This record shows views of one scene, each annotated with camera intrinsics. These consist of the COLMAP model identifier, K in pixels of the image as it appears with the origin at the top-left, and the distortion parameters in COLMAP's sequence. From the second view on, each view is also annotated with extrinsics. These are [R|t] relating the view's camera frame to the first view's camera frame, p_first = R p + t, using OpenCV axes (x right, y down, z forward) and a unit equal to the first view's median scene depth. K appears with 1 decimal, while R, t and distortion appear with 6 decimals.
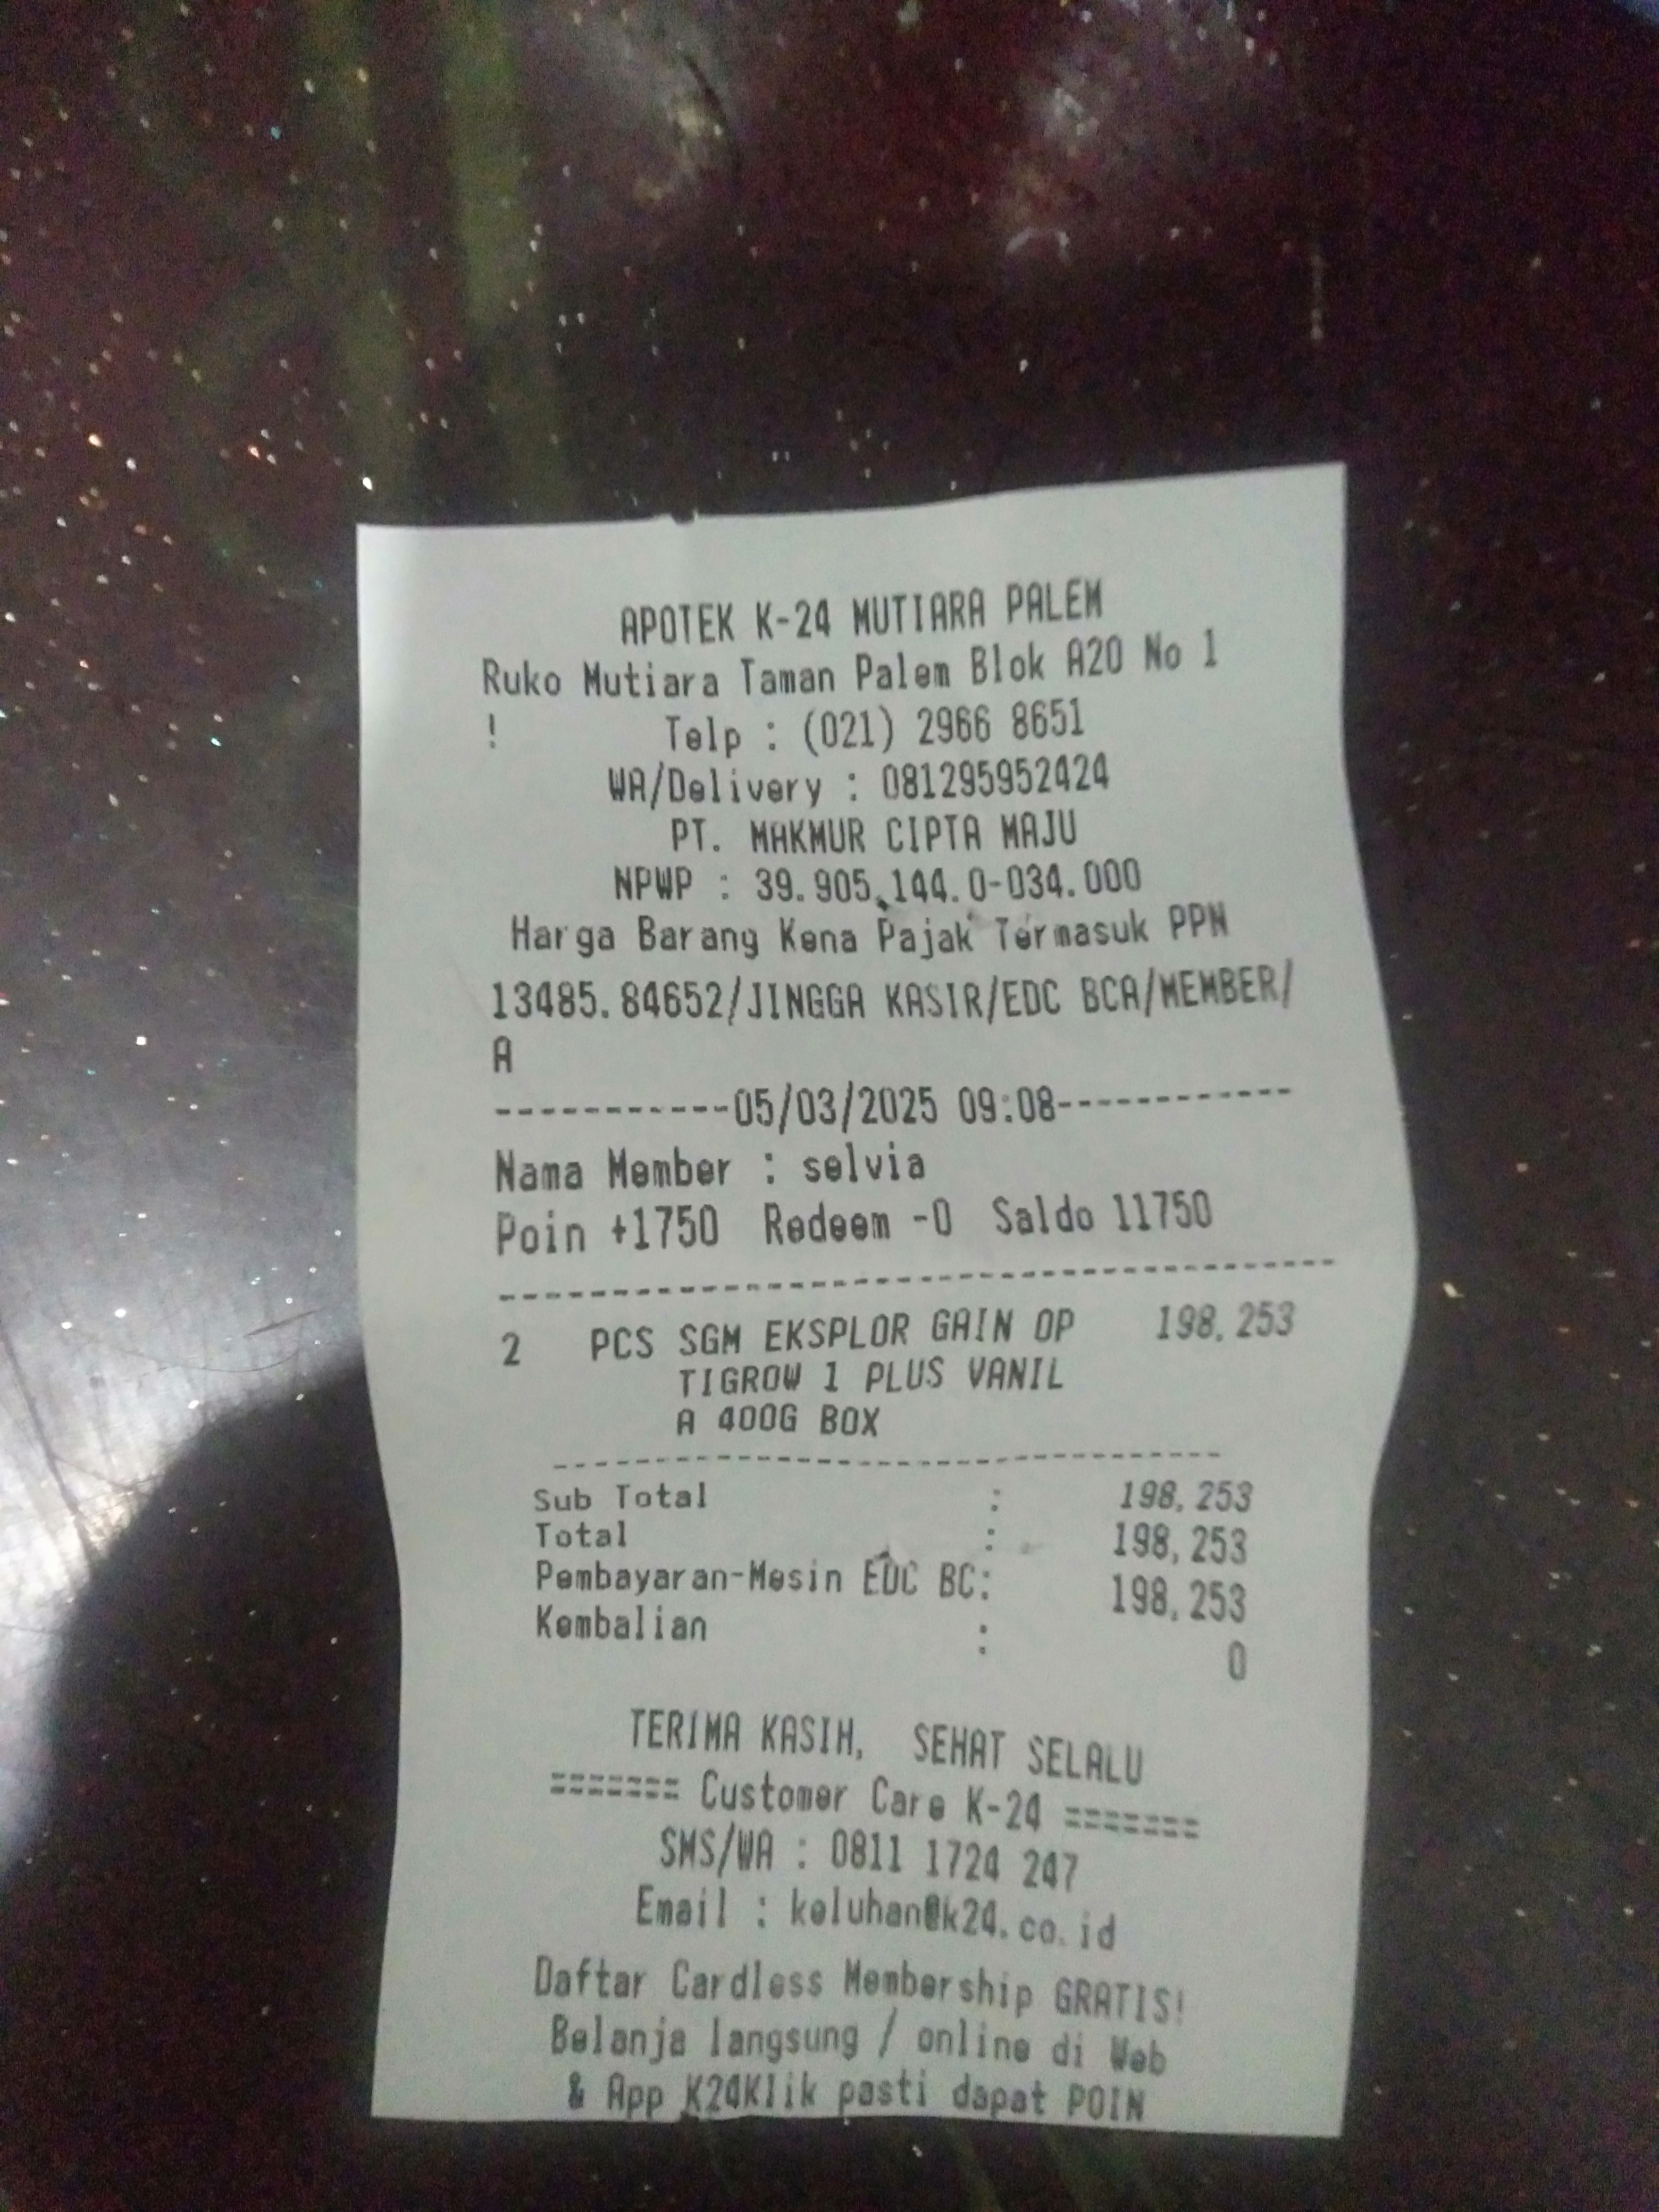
lens RADIAL K [[1811.2, 0, 829.5], [0, 1811.2, 1106.0], [0, 0, 1]] dist [-0.009696, -0.013861]
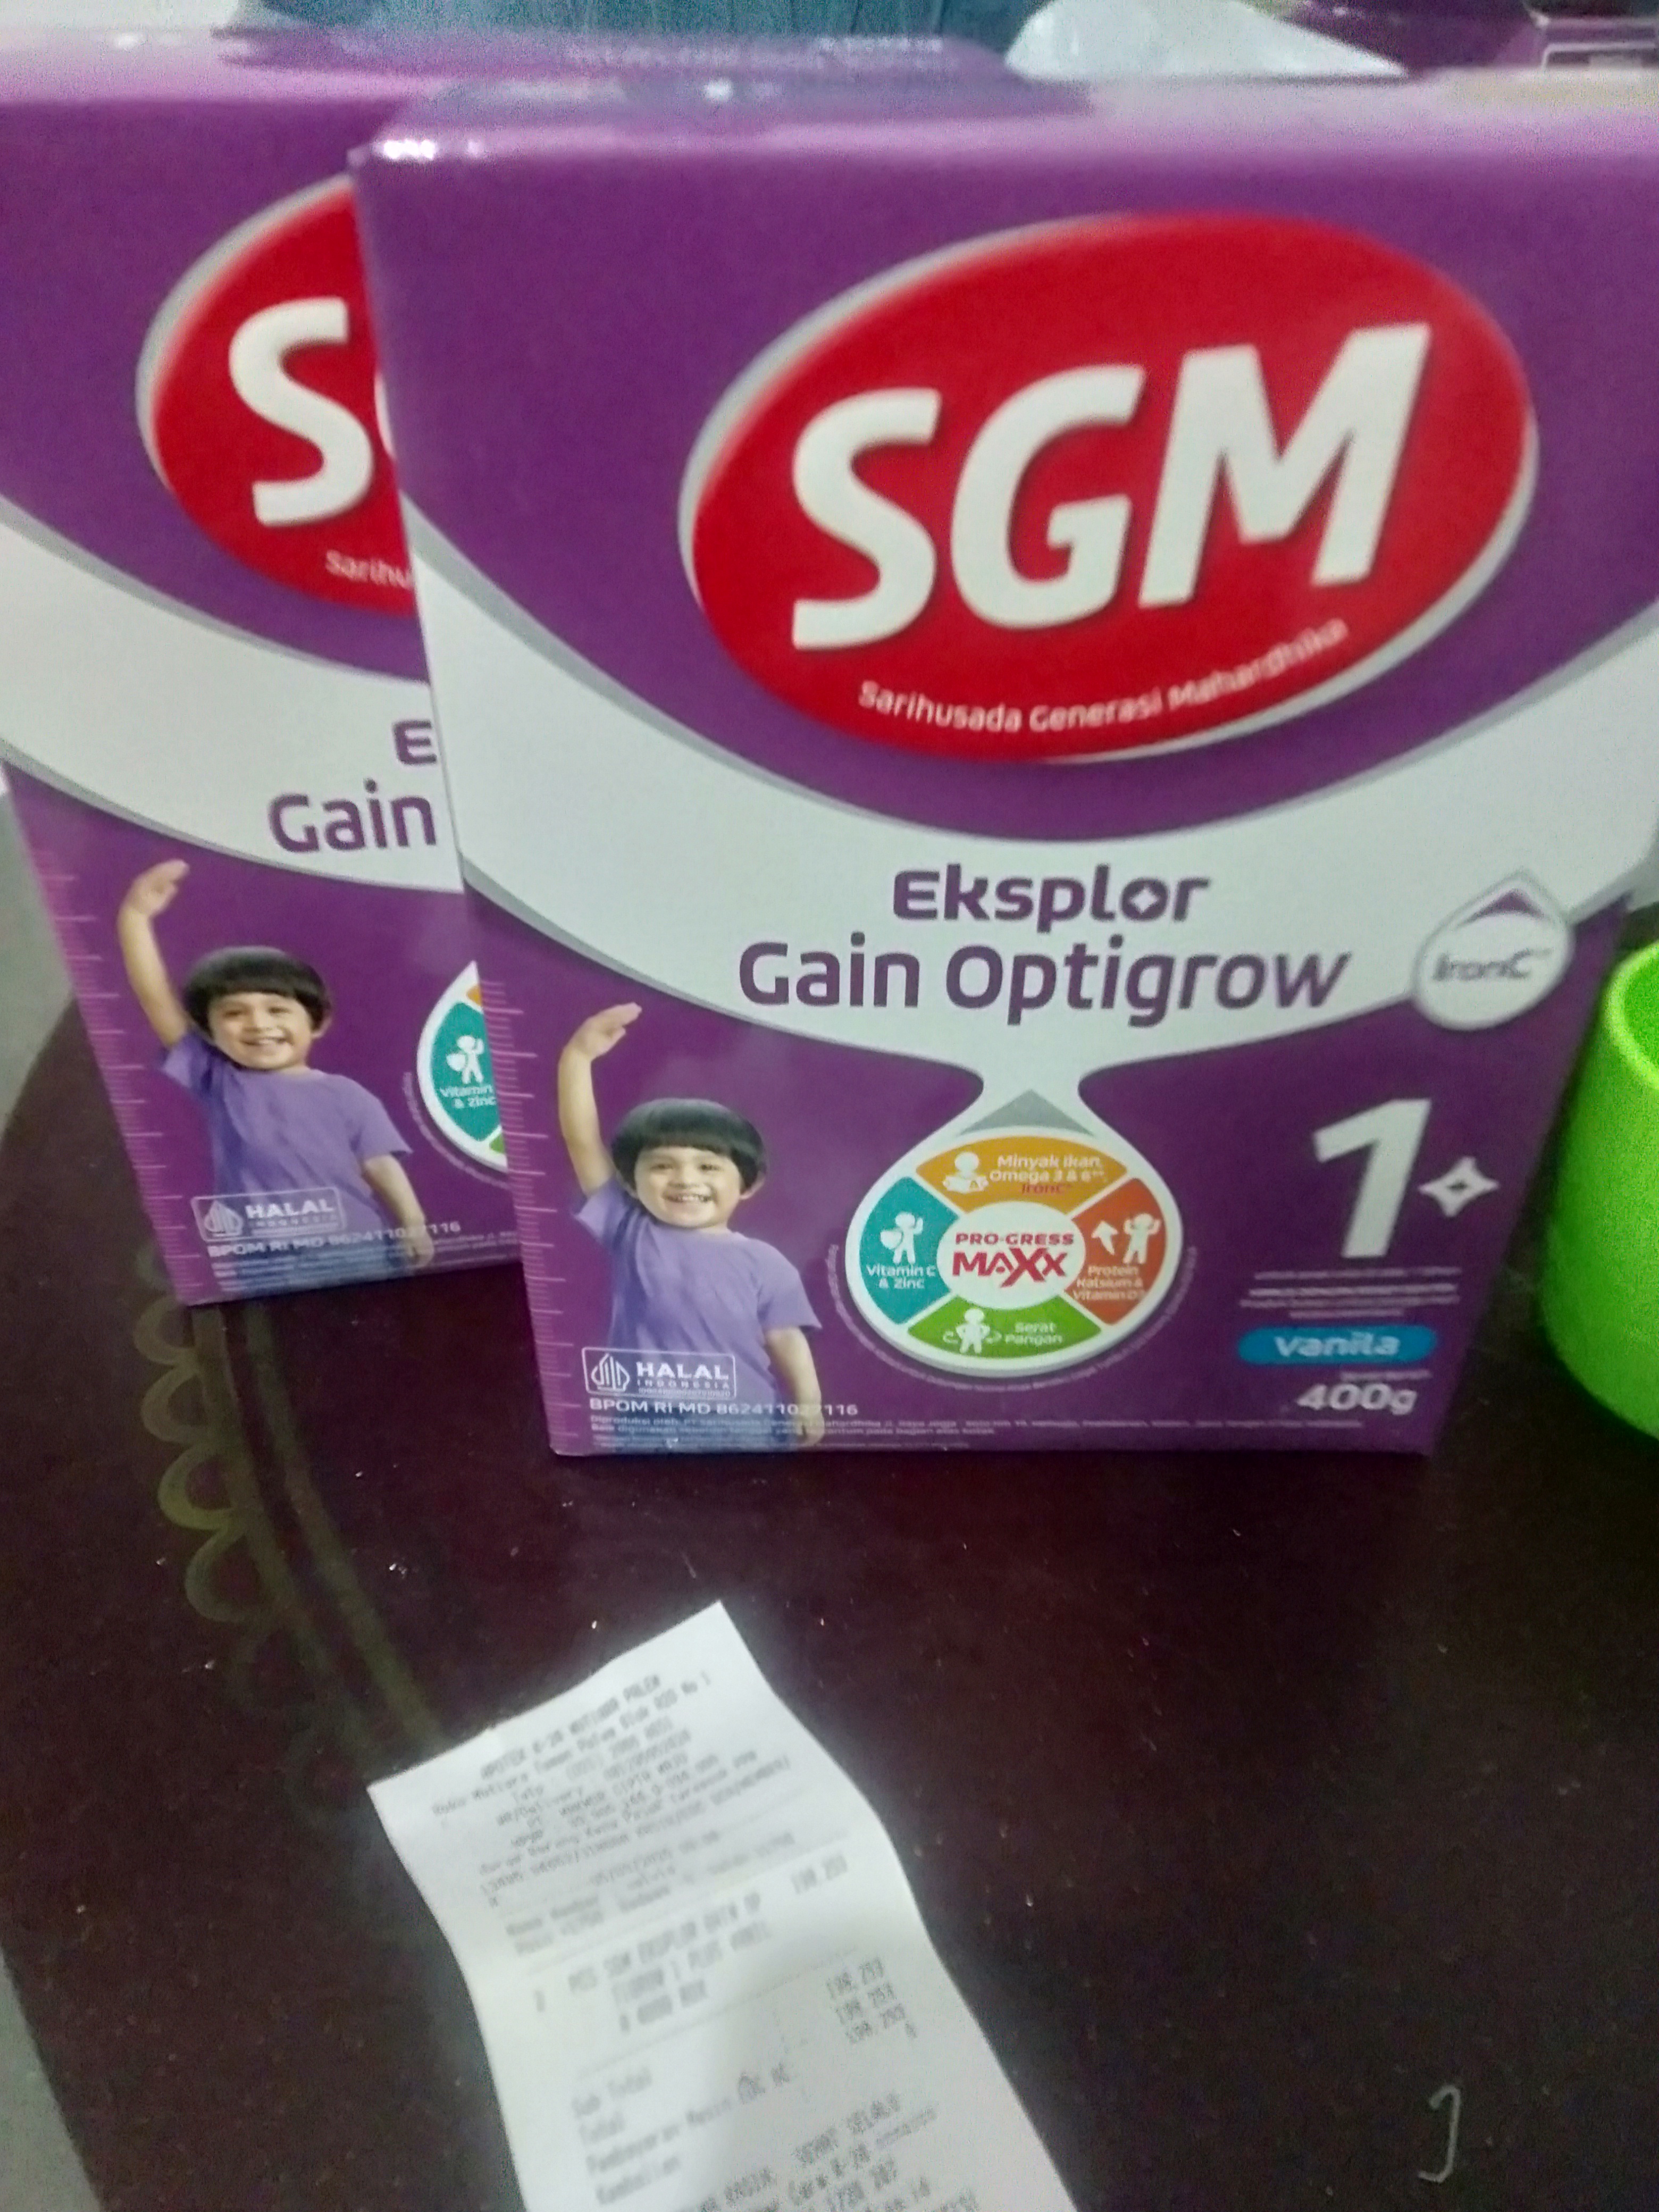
lens RADIAL K [[1811.2, 0, 829.5], [0, 1811.2, 1106.0], [0, 0, 1]] dist [-0.009696, -0.013861]
pose [[0.891537, -0.295499, 0.343281, -0.269646], [0.451453, 0.518206, -0.726397, 1.252628], [0.036759, 0.802585, 0.595404, -1.149170]]
